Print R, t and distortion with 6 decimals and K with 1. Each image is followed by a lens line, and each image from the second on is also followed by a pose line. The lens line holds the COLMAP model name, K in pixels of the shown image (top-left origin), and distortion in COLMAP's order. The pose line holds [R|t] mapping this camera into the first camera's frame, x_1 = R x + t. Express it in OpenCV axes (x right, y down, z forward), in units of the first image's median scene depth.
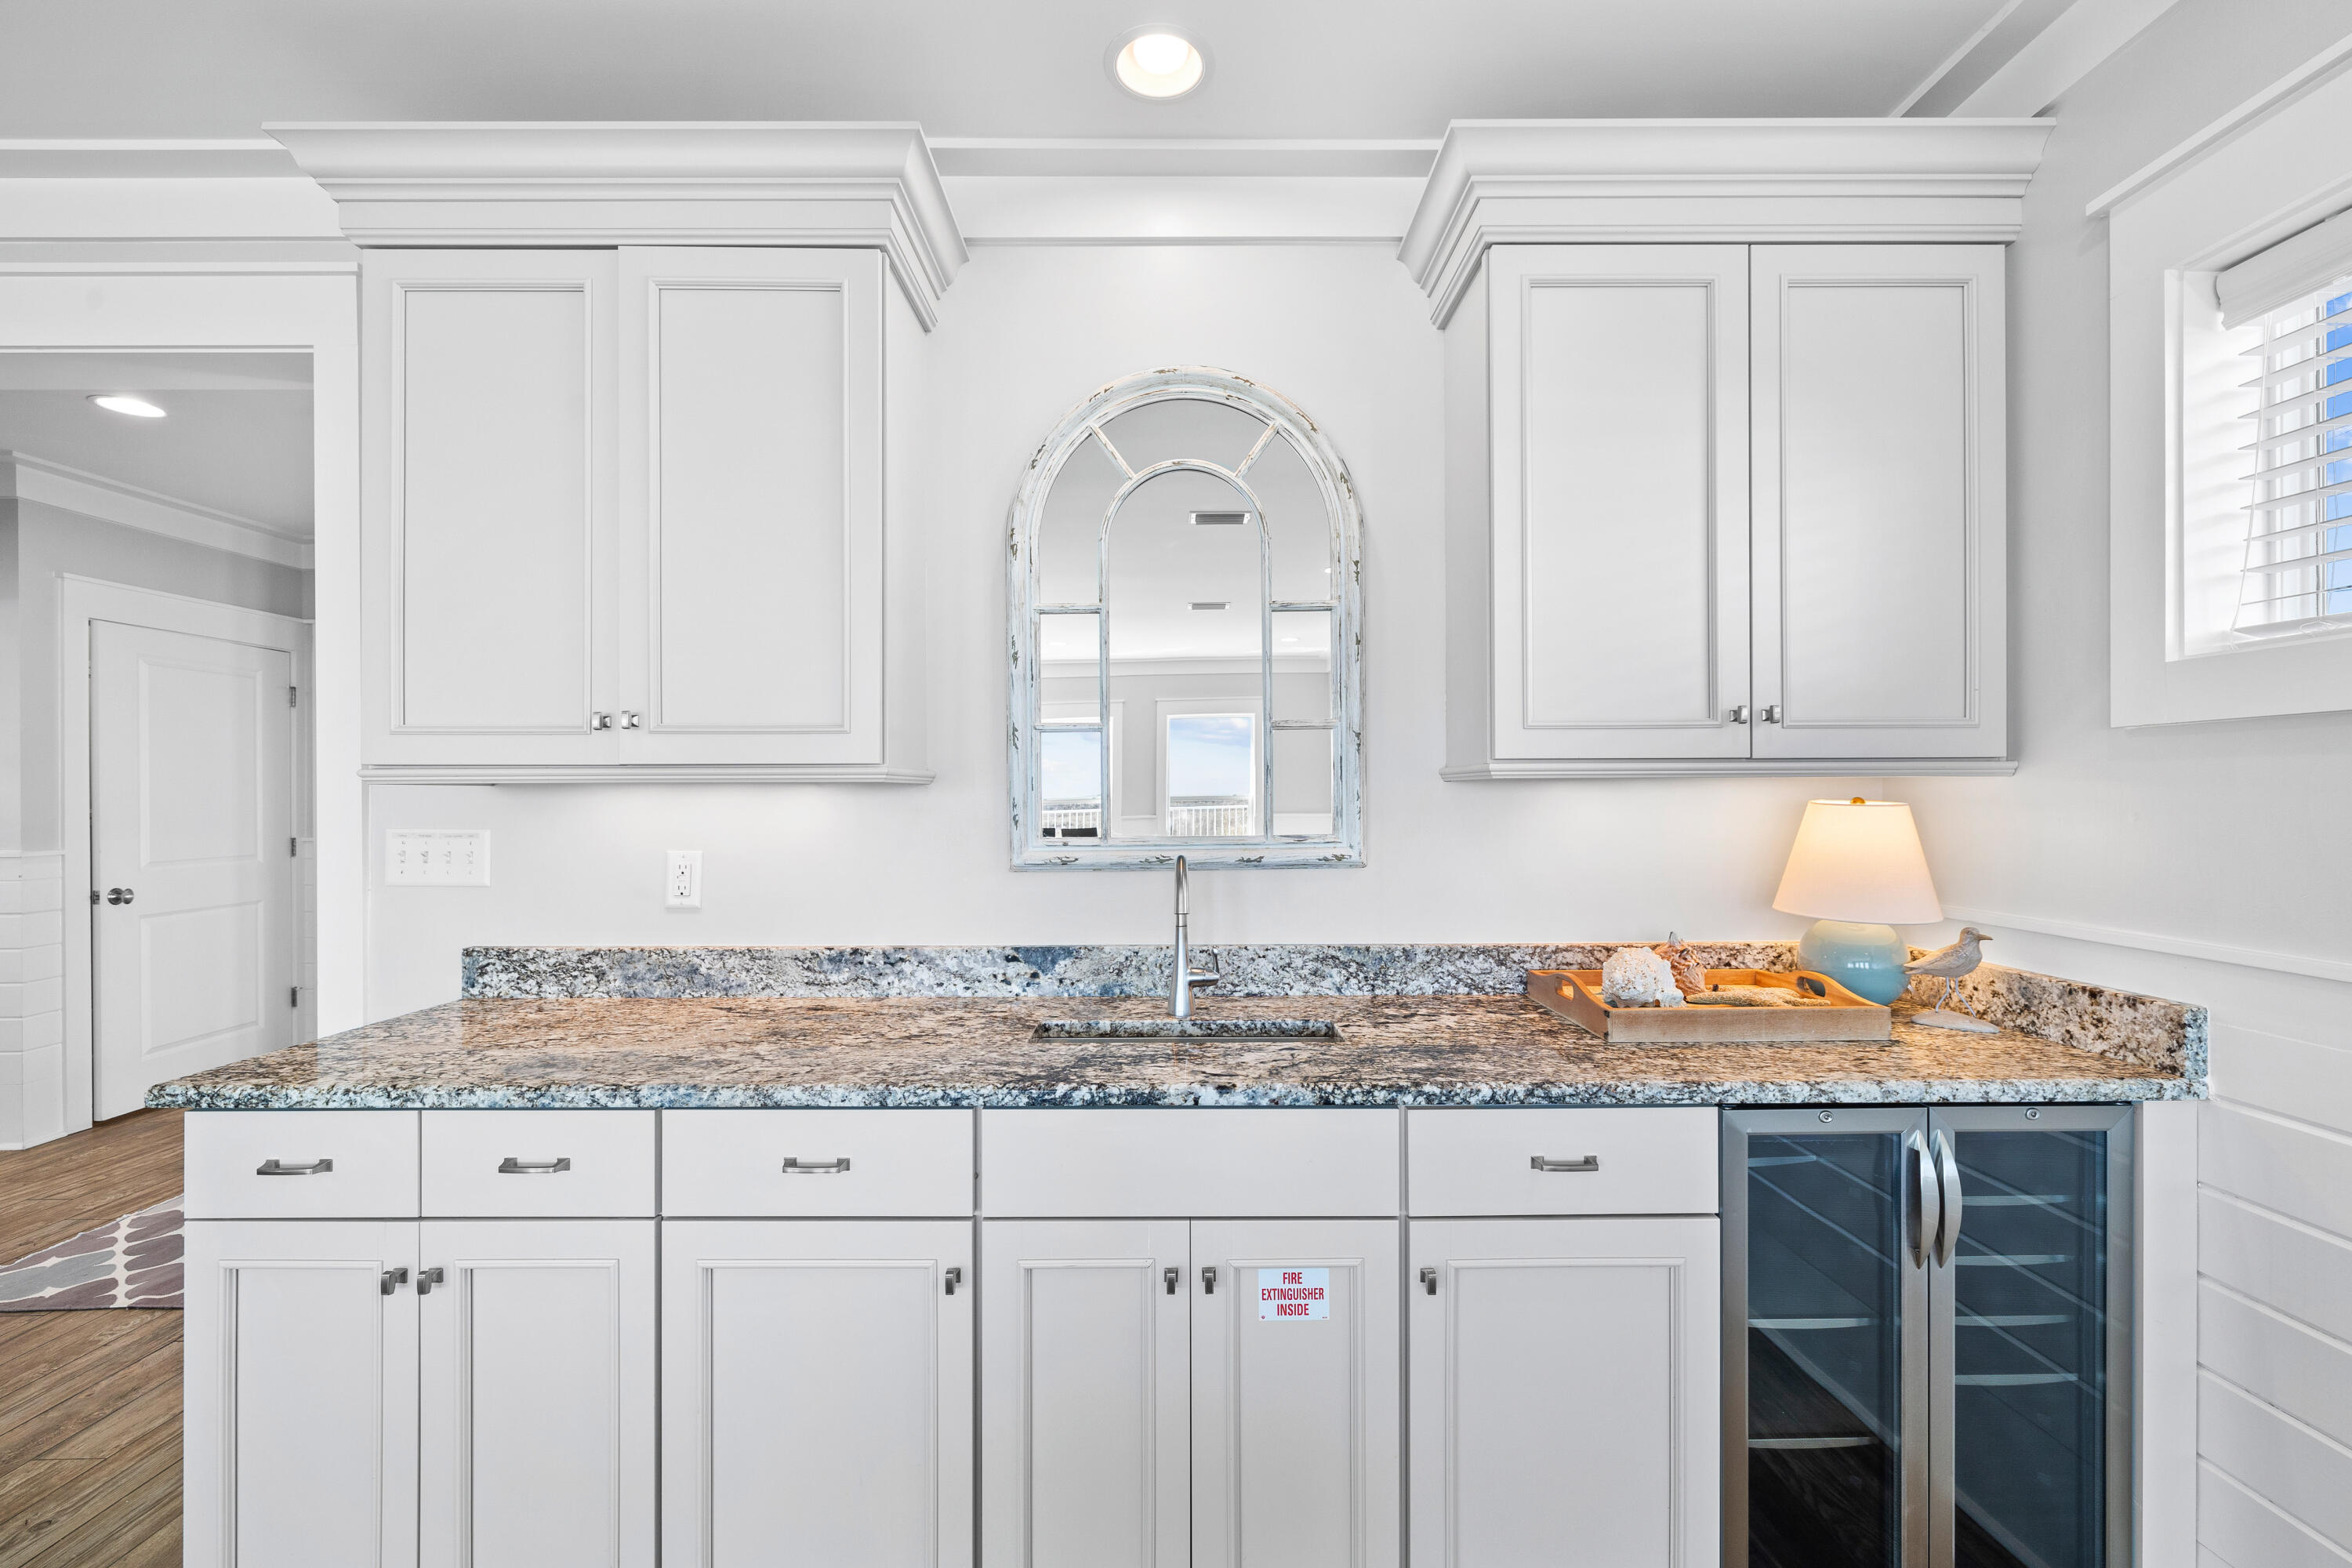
lens RADIAL K [[1001.1, 0, 1180.7], [0, 1001.1, 789.0], [0, 0, 1]] dist [0.000751, 0.000020]
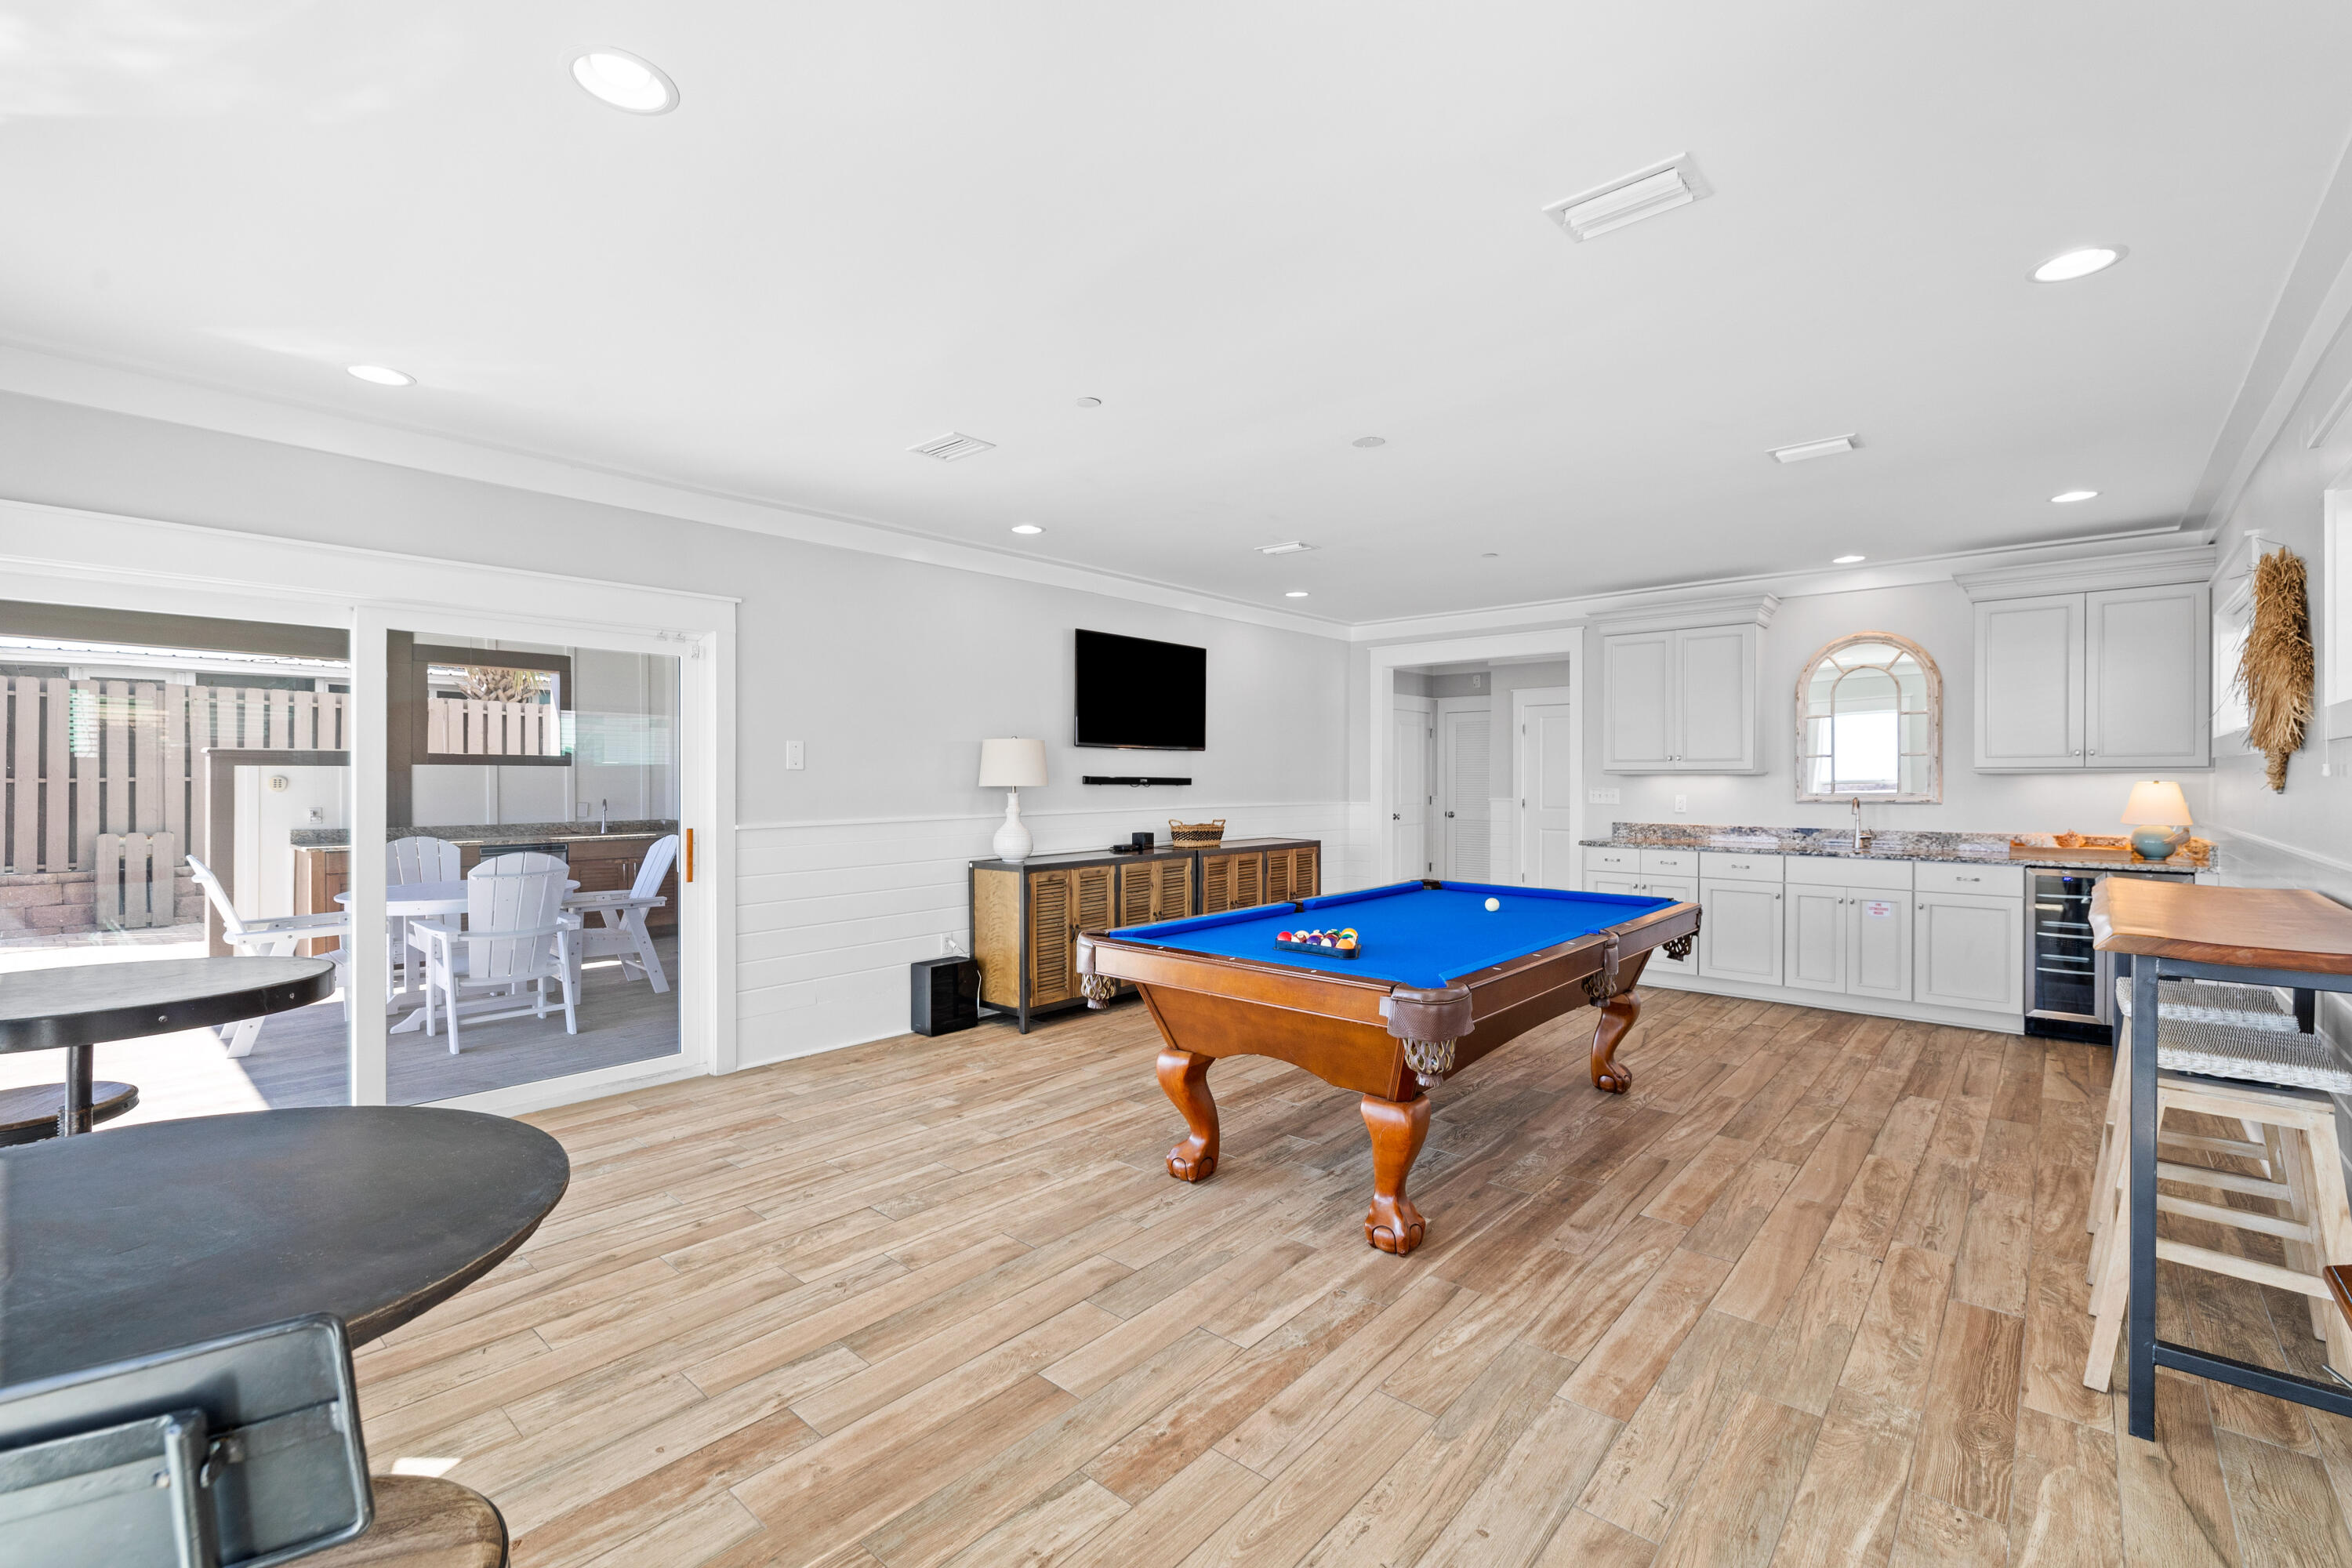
lens RADIAL K [[1001.1, 0, 1184.2], [0, 1001.1, 783.5], [0, 0, 1]] dist [0.000751, 0.000020]
pose [[0.747404, 0.008076, -0.664321, 0.481811], [-0.002330, 0.999952, 0.009535, -0.004182], [0.664366, -0.005578, 0.747386, -2.620809]]
